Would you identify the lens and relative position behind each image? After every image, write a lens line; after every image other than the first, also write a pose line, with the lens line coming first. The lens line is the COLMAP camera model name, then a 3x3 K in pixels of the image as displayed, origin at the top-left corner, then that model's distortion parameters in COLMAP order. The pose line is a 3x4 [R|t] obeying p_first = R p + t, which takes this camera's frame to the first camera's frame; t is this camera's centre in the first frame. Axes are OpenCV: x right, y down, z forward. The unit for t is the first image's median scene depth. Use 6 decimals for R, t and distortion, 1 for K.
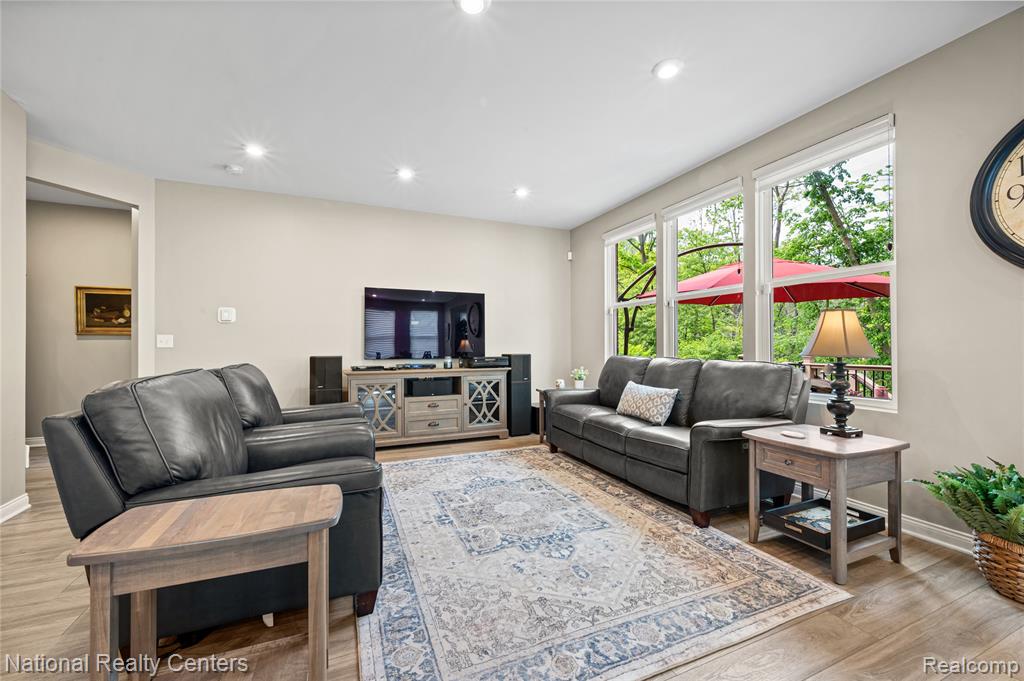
lens RADIAL K [[404.7, 0, 511.8], [0, 404.7, 345.6], [0, 0, 1]] dist [-0.000148, -0.000063]
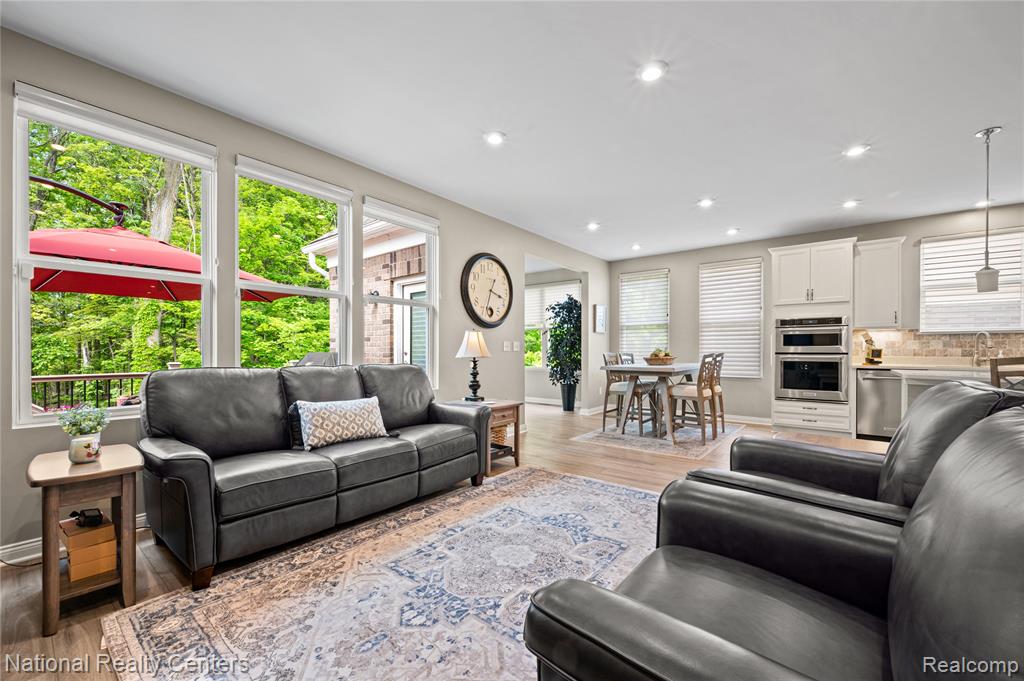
lens RADIAL K [[409.0, 0, 512.0], [0, 409.0, 351.3], [0, 0, 1]] dist [-0.003736, -0.000437]
pose [[-0.471442, -0.000443, 0.881897, -0.639802], [-0.000160, 1.000000, 0.000417, -0.000477], [-0.881897, 0.000055, -0.471442, 1.252139]]
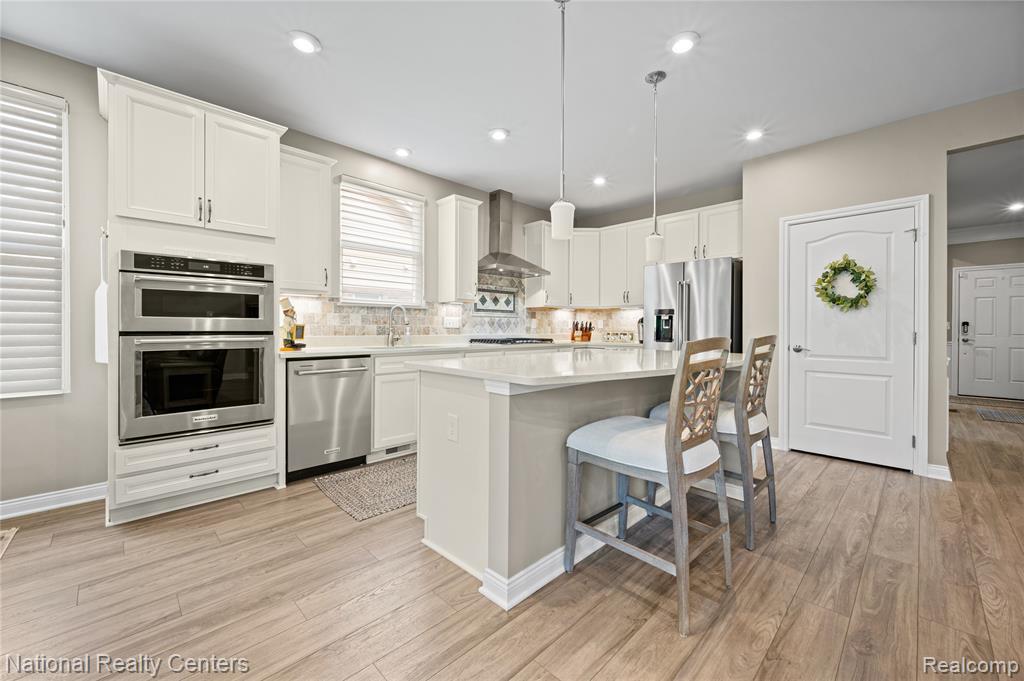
lens RADIAL K [[407.9, 0, 509.1], [0, 407.9, 331.5], [0, 0, 1]] dist [-0.002221, -0.000039]
pose [[-0.931847, 0.001983, -0.362847, 0.012895], [-0.000914, 0.999969, 0.007814, -0.001081], [0.362852, 0.007613, -0.931816, 0.317770]]
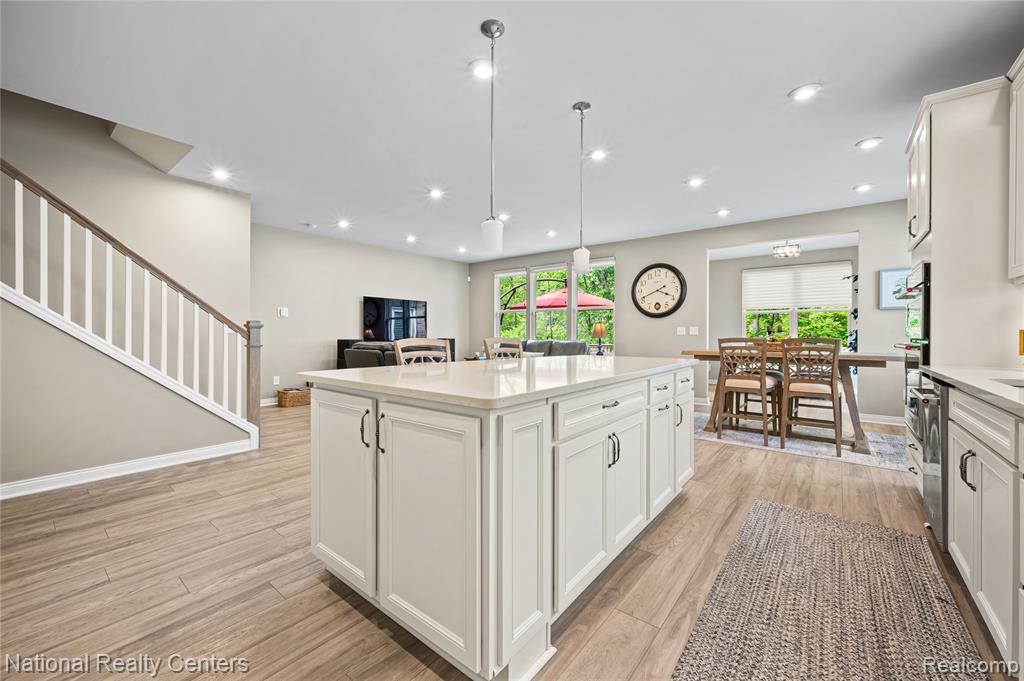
lens RADIAL K [[406.2, 0, 510.3], [0, 406.2, 333.4], [0, 0, 1]] dist [-0.001354, -0.000195]
pose [[0.885871, 0.005275, 0.463902, -0.903768], [-0.005490, 0.999985, -0.000886, -0.000513], [-0.463899, -0.001762, 0.885886, -1.042610]]
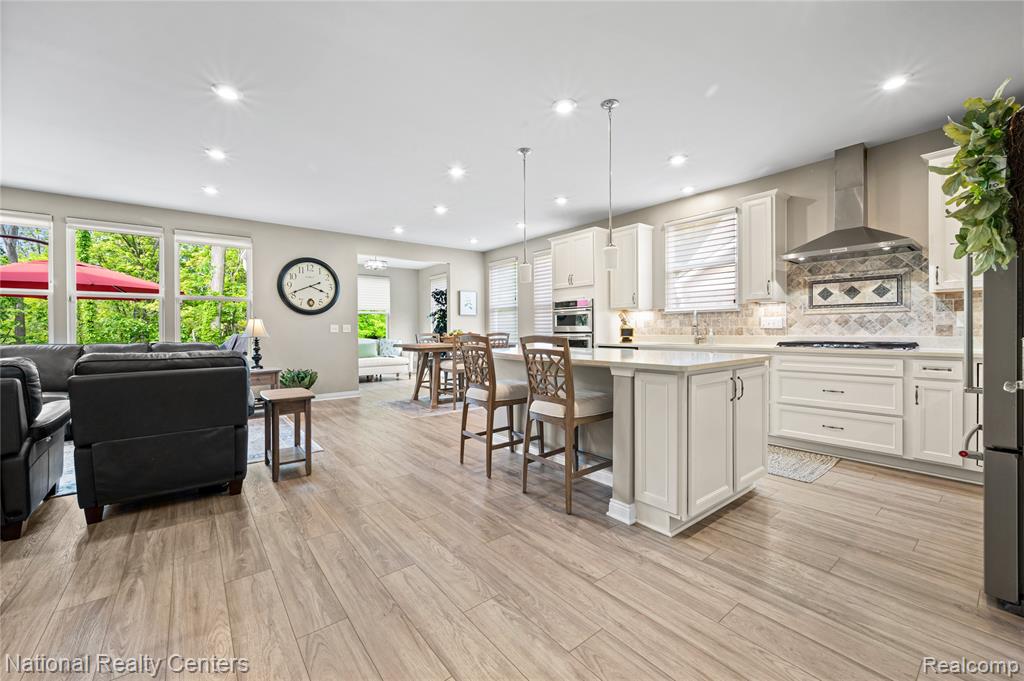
lens RADIAL K [[407.9, 0, 509.1], [0, 407.9, 331.5], [0, 0, 1]] dist [-0.002221, -0.000039]
pose [[-0.257644, 0.000810, 0.966239, -1.483757], [0.007450, 0.999972, 0.001148, -0.000043], [-0.966211, 0.007494, -0.257643, 0.104703]]
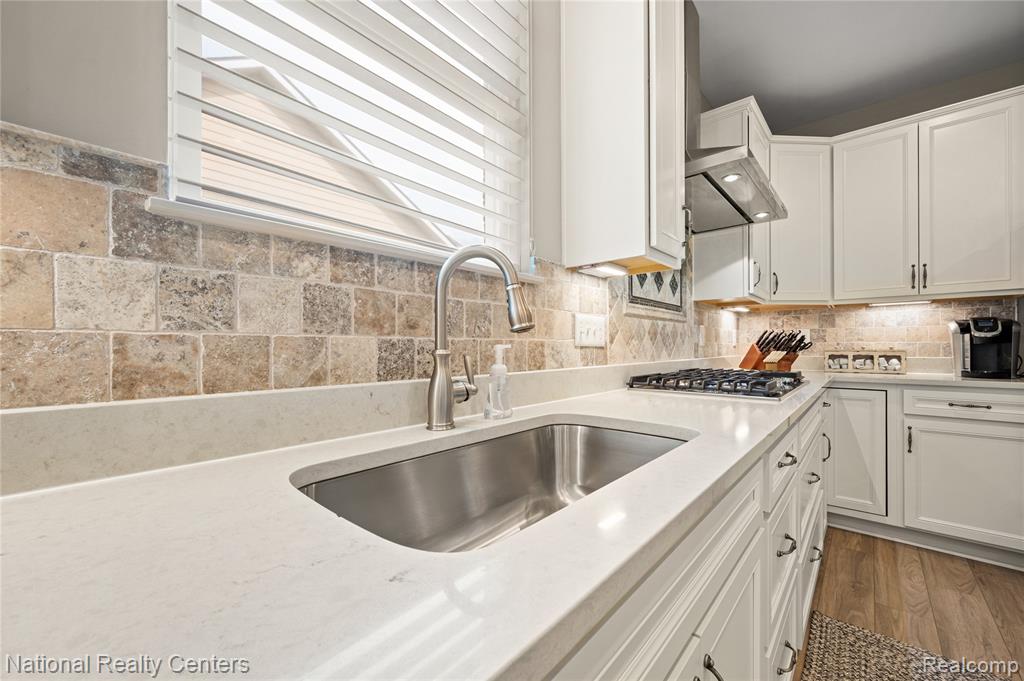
lens RADIAL K [[404.7, 0, 511.8], [0, 404.7, 345.6], [0, 0, 1]] dist [-0.000148, -0.000063]
pose [[-0.904683, 0.003974, -0.426068, -0.028641], [0.005427, 0.999983, -0.002196, -0.002532], [0.426051, -0.004298, -0.904689, -0.742212]]
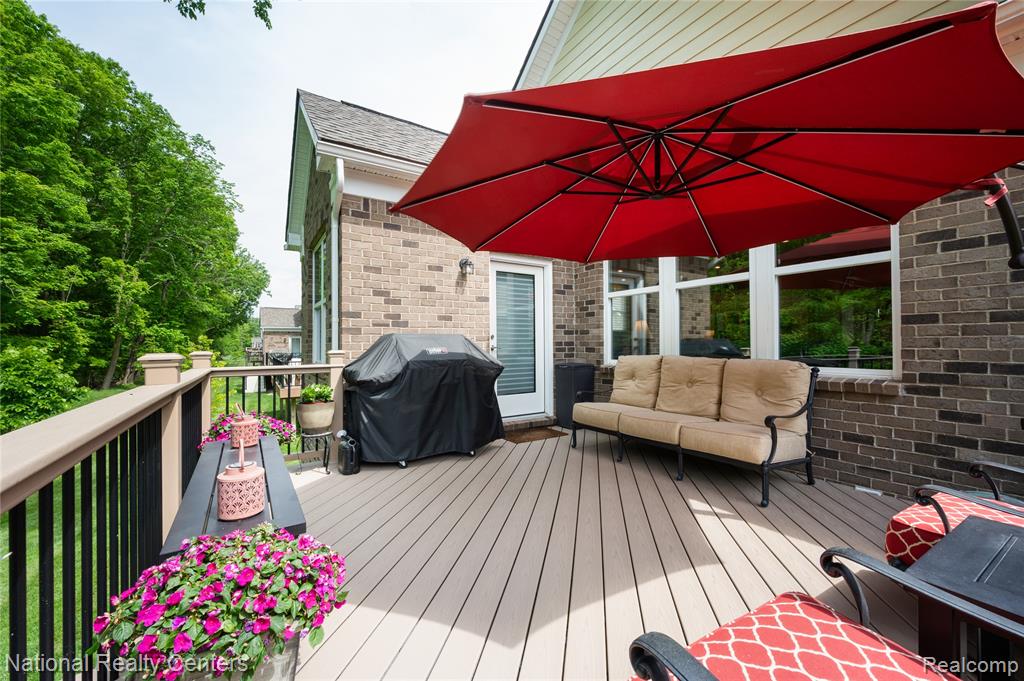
lens RADIAL K [[406.2, 0, 512.0], [0, 406.2, 340.5], [0, 0, 1]] dist [-0.000084, 0.000056]
pose [[-0.985083, 0.007072, -0.171936, 1.434339], [0.009339, 0.999880, -0.012383, 0.044377], [0.171828, -0.013805, -0.985030, 2.424750]]
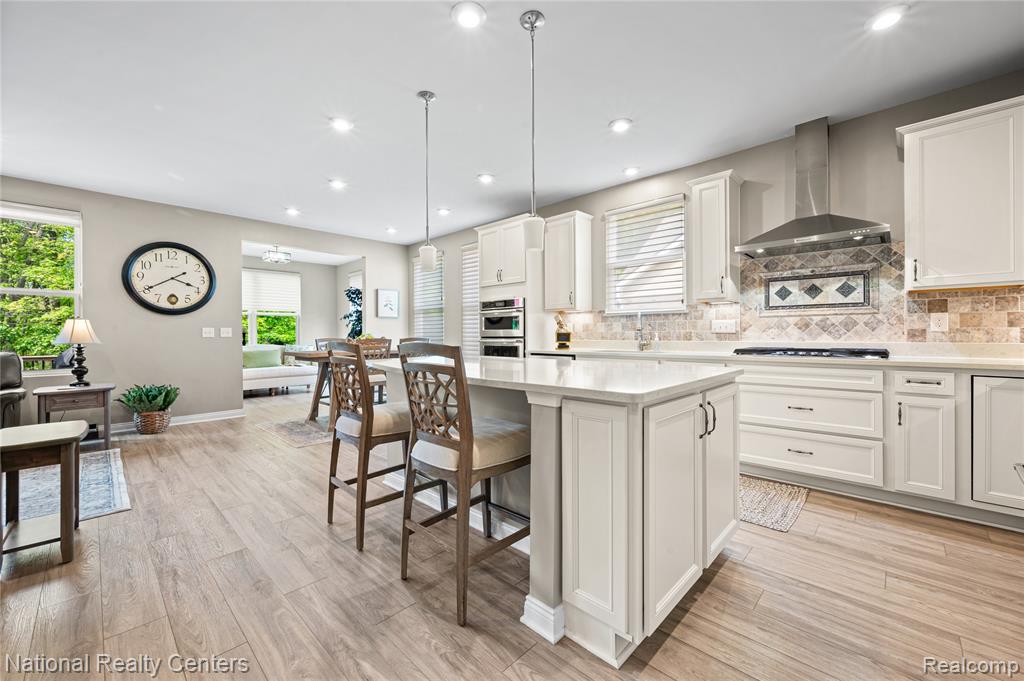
lens RADIAL K [[406.2, 0, 510.3], [0, 406.2, 333.4], [0, 0, 1]] dist [-0.001354, -0.000195]
pose [[-0.386774, 0.006783, 0.922149, -1.227887], [0.006901, 0.999966, -0.004461, 0.000641], [-0.922149, 0.004639, -0.386808, -0.076561]]
